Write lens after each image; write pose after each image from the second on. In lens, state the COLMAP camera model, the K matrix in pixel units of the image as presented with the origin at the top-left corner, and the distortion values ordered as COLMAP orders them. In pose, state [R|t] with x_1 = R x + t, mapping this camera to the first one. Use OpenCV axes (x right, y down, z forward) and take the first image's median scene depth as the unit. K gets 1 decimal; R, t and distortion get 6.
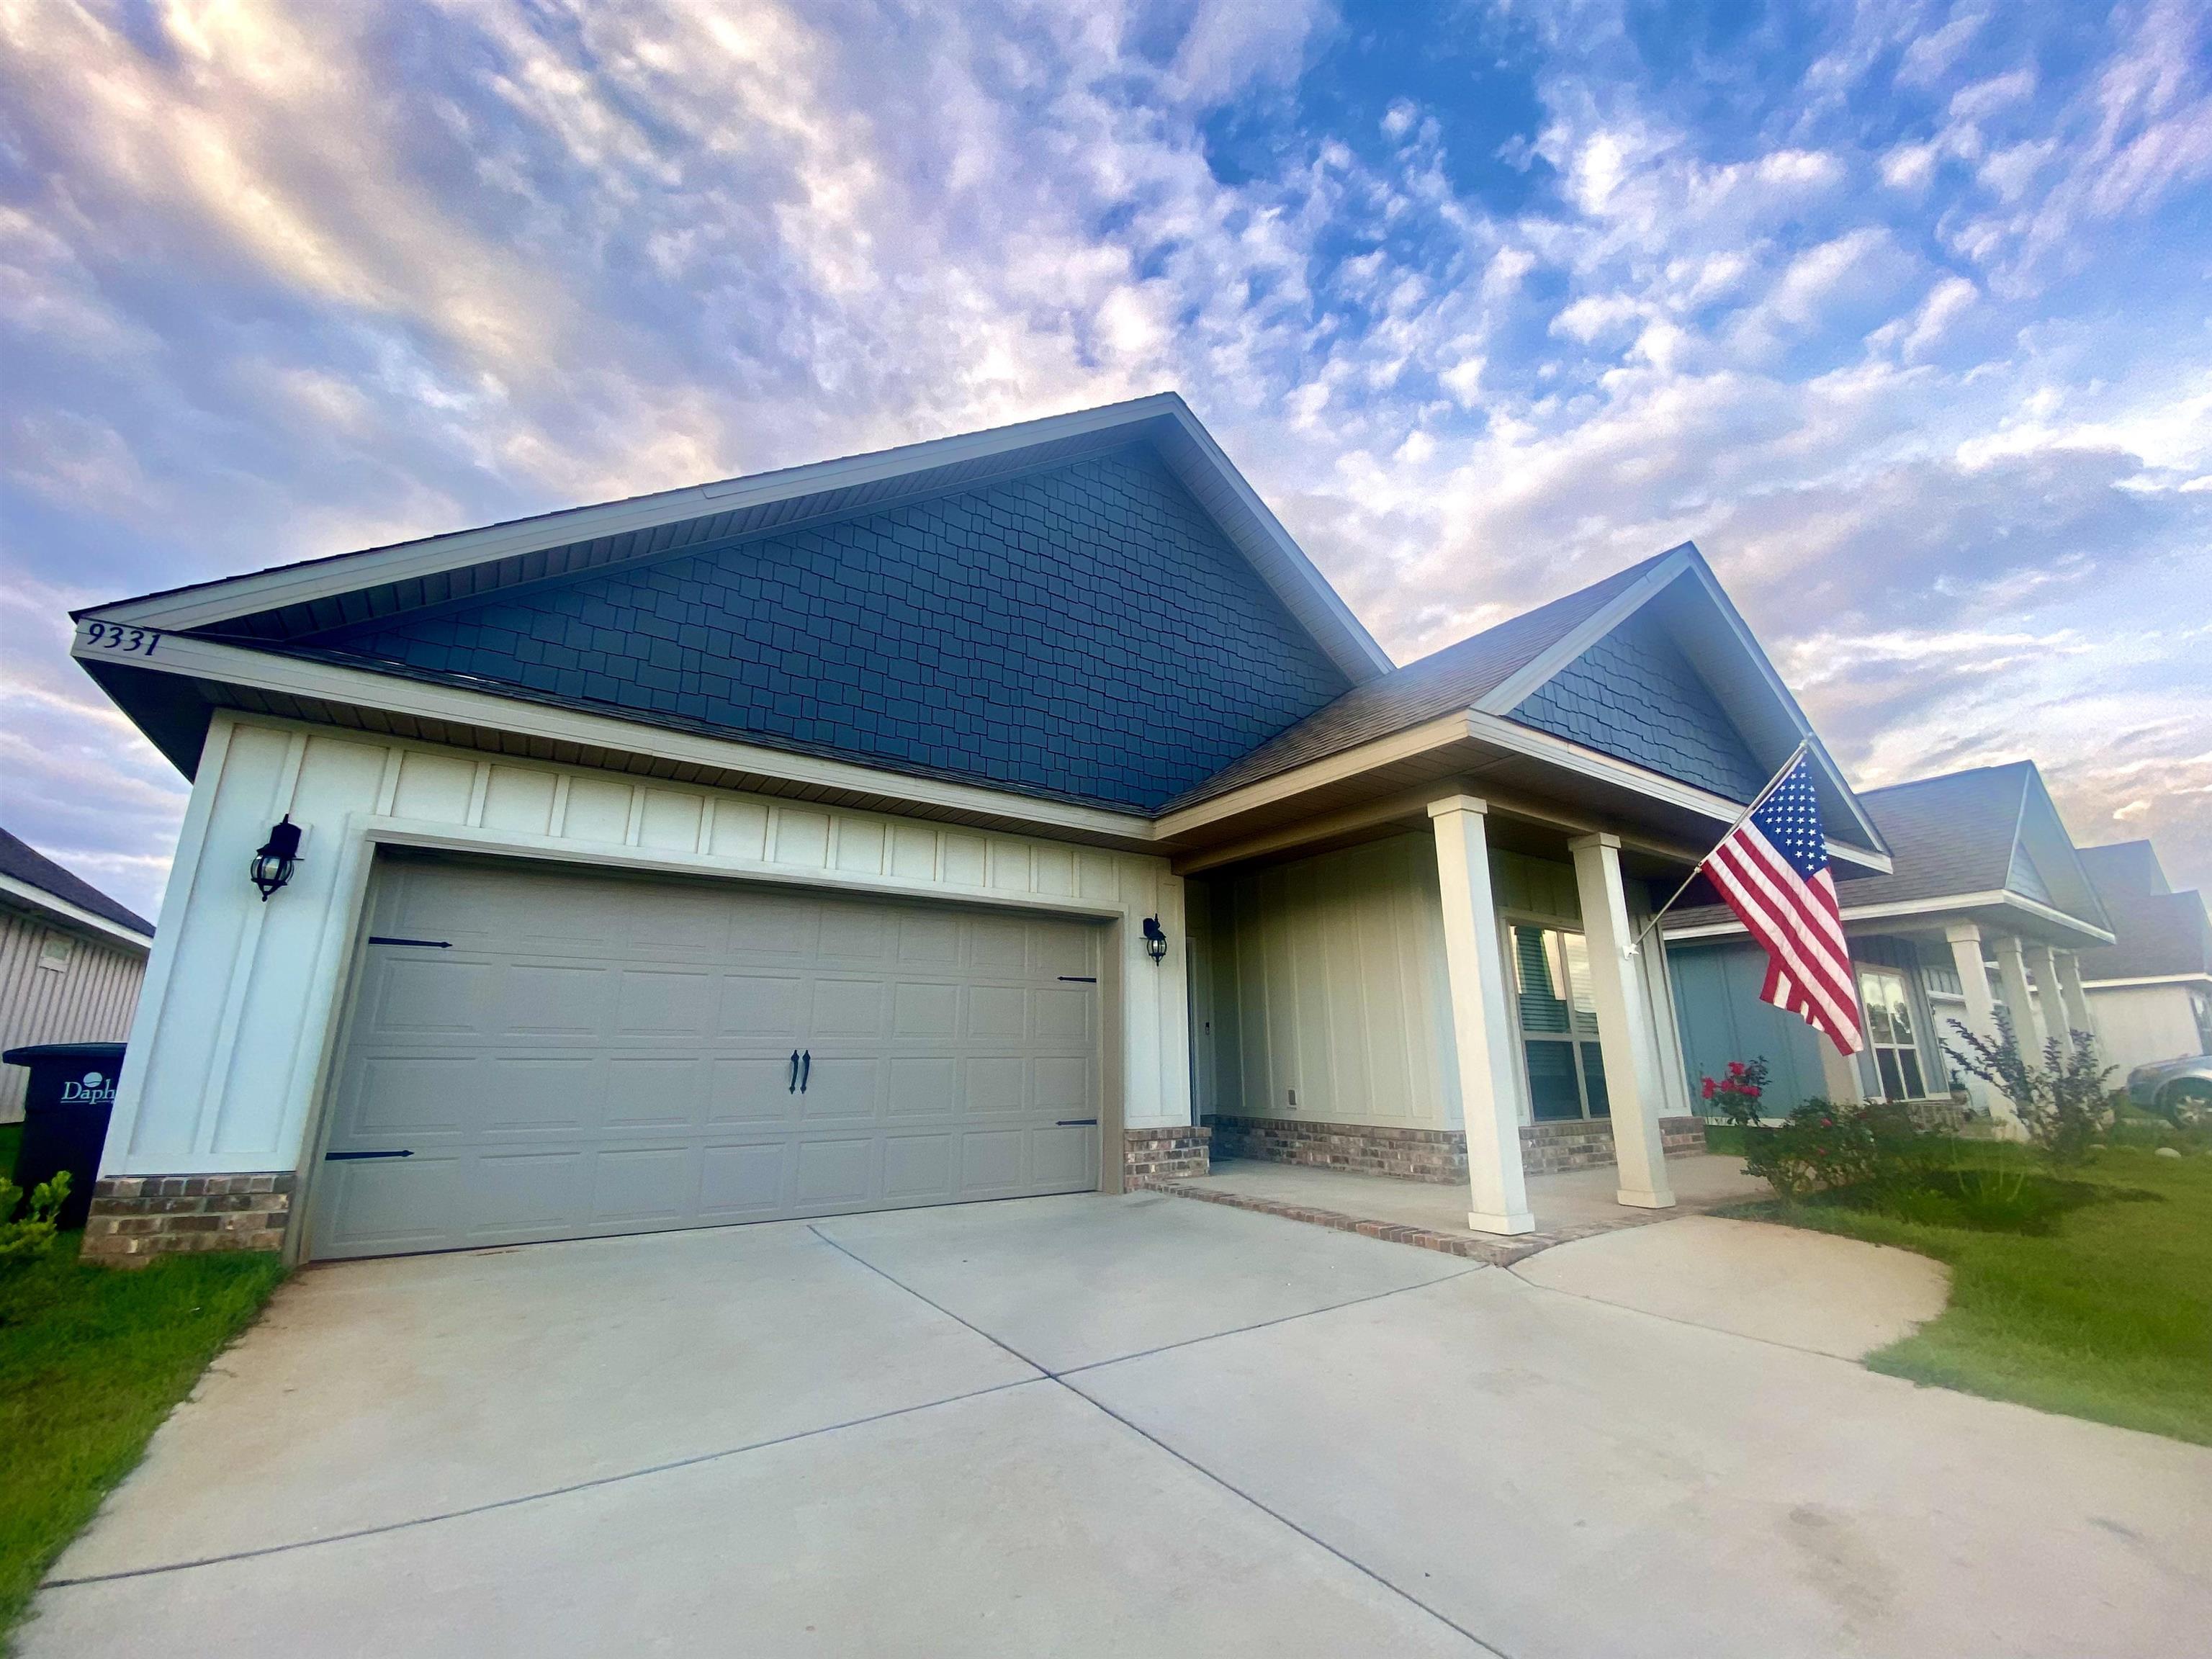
lens RADIAL K [[891.5, 0, 1106.0], [0, 891.5, 829.5], [0, 0, 1]] dist [0.017888, -0.019088]
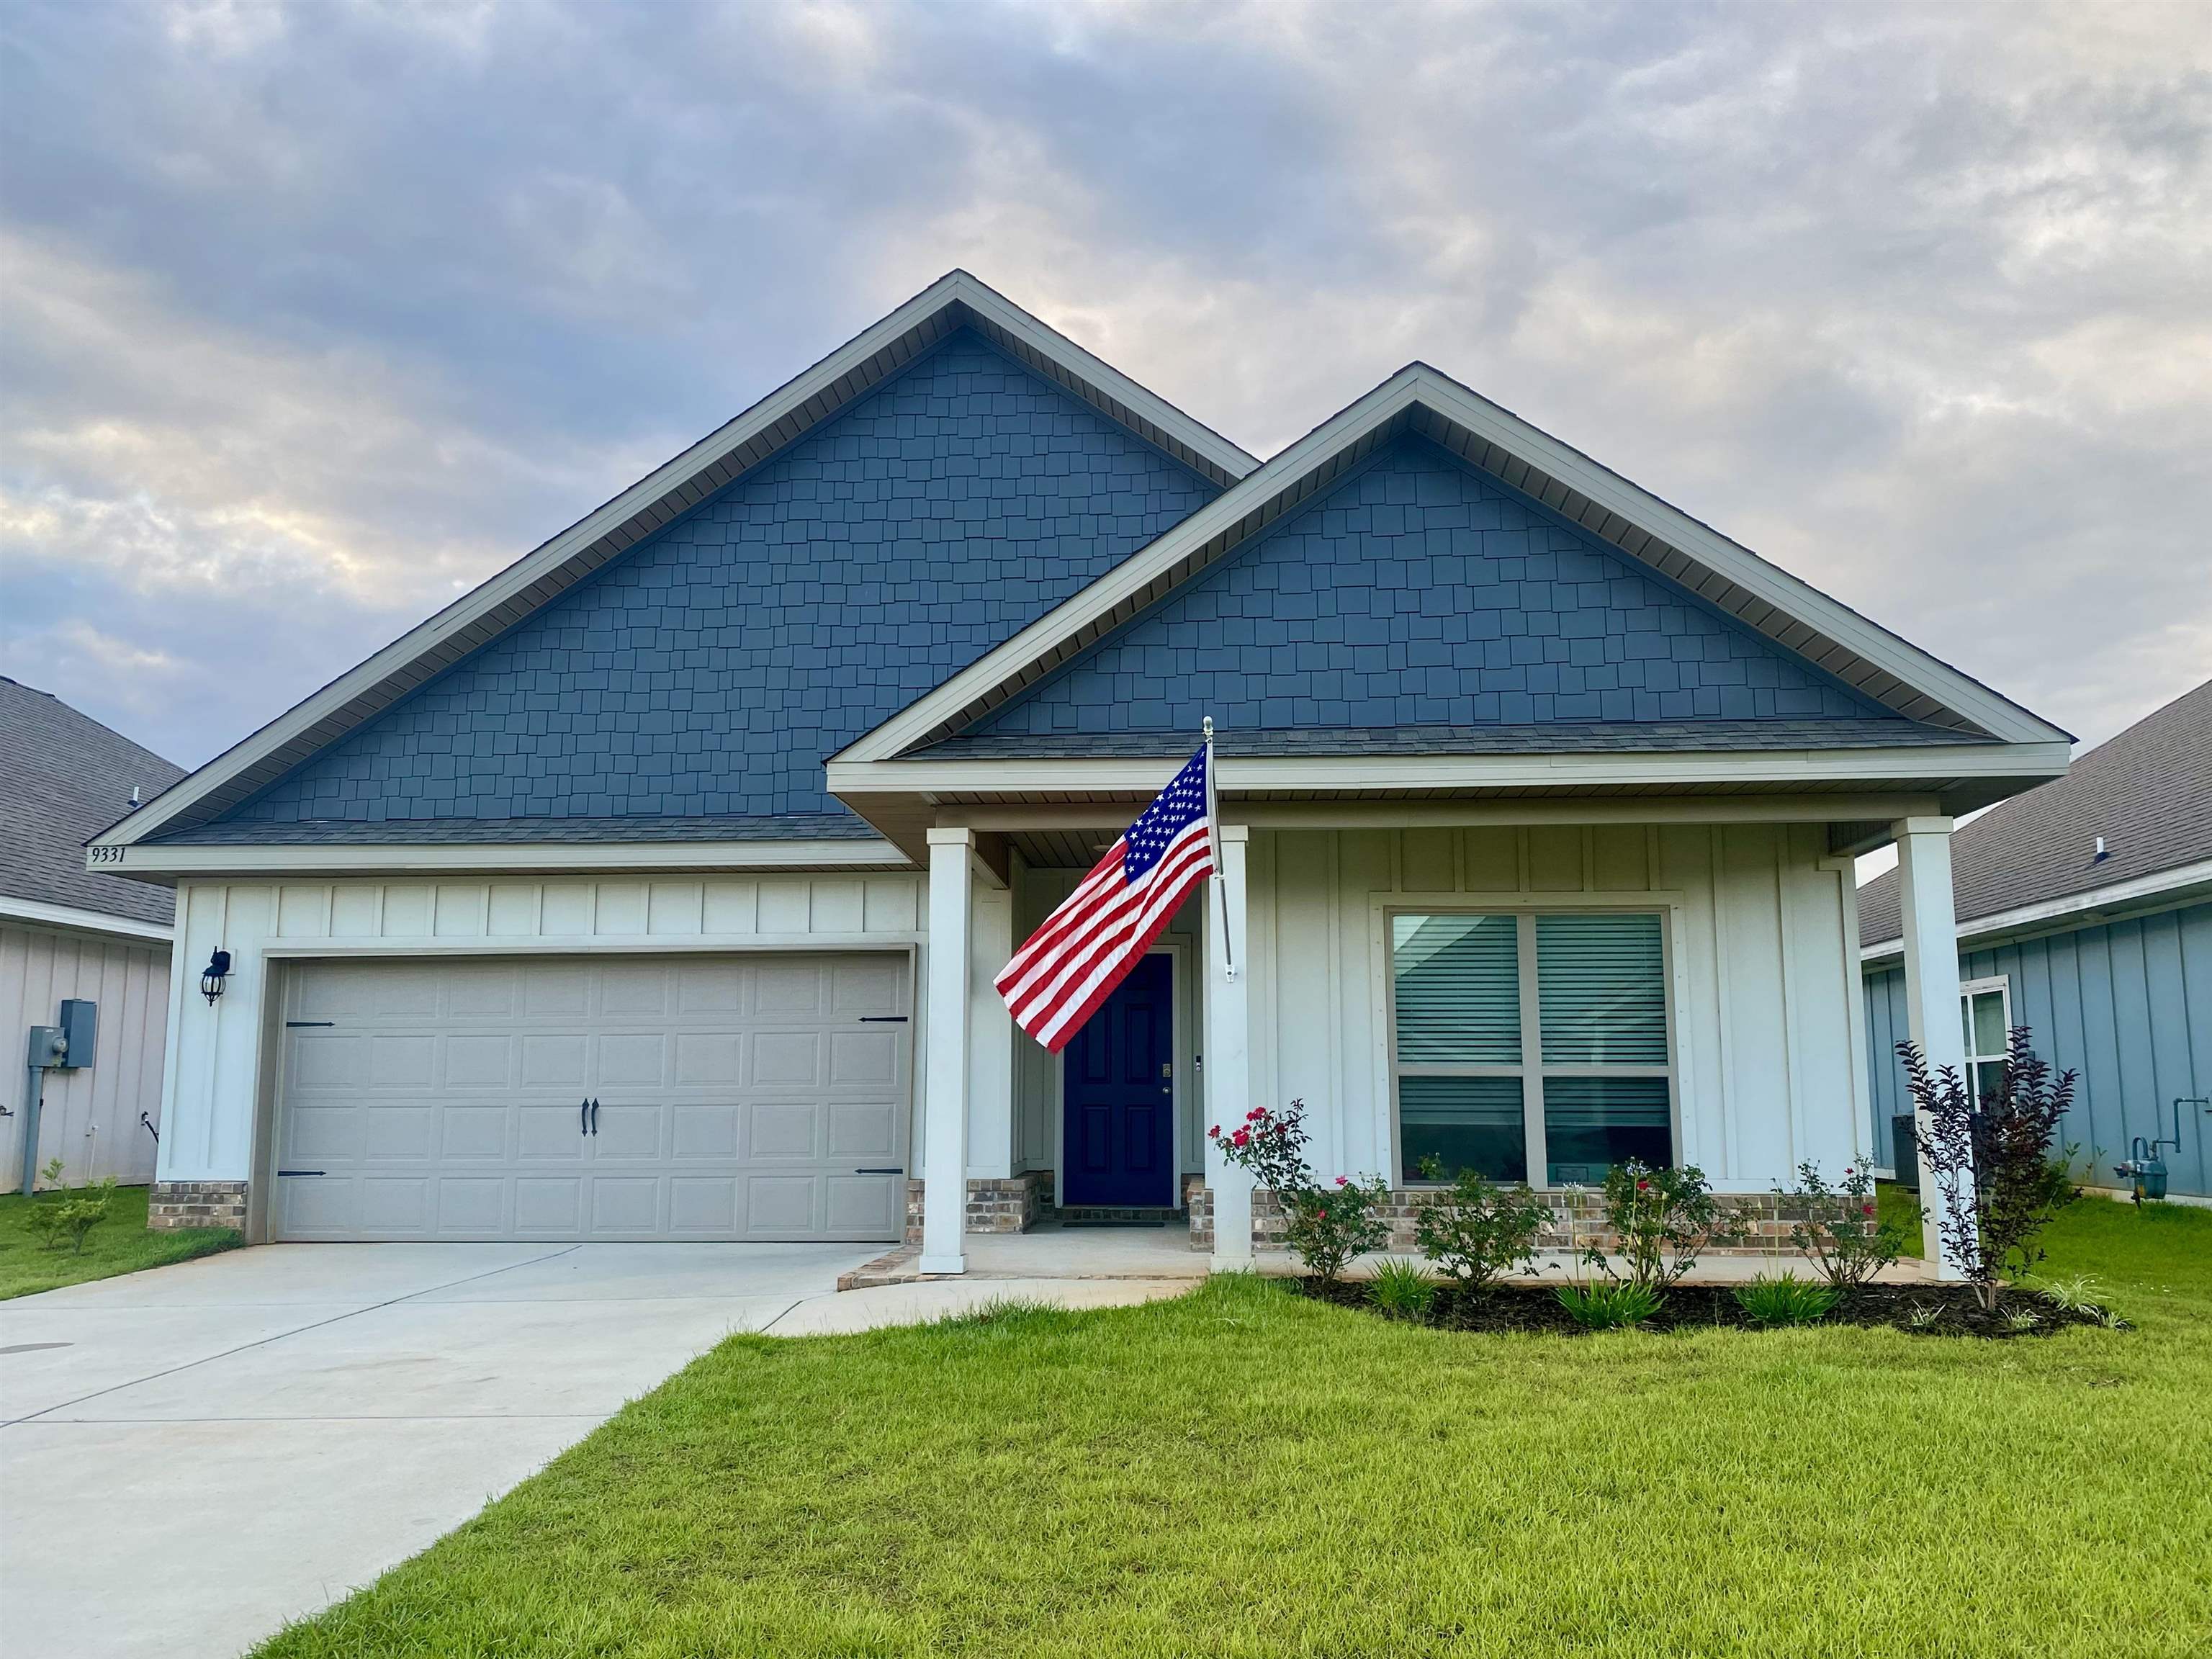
lens RADIAL K [[1871.0, 0, 1106.0], [0, 1871.0, 829.5], [0, 0, 1]] dist [0.006426, -0.006038]
pose [[0.794535, -0.088207, -0.600778, 1.378898], [0.157566, 0.985452, 0.063698, -0.111974], [0.586419, -0.145272, 0.796874, -0.373130]]
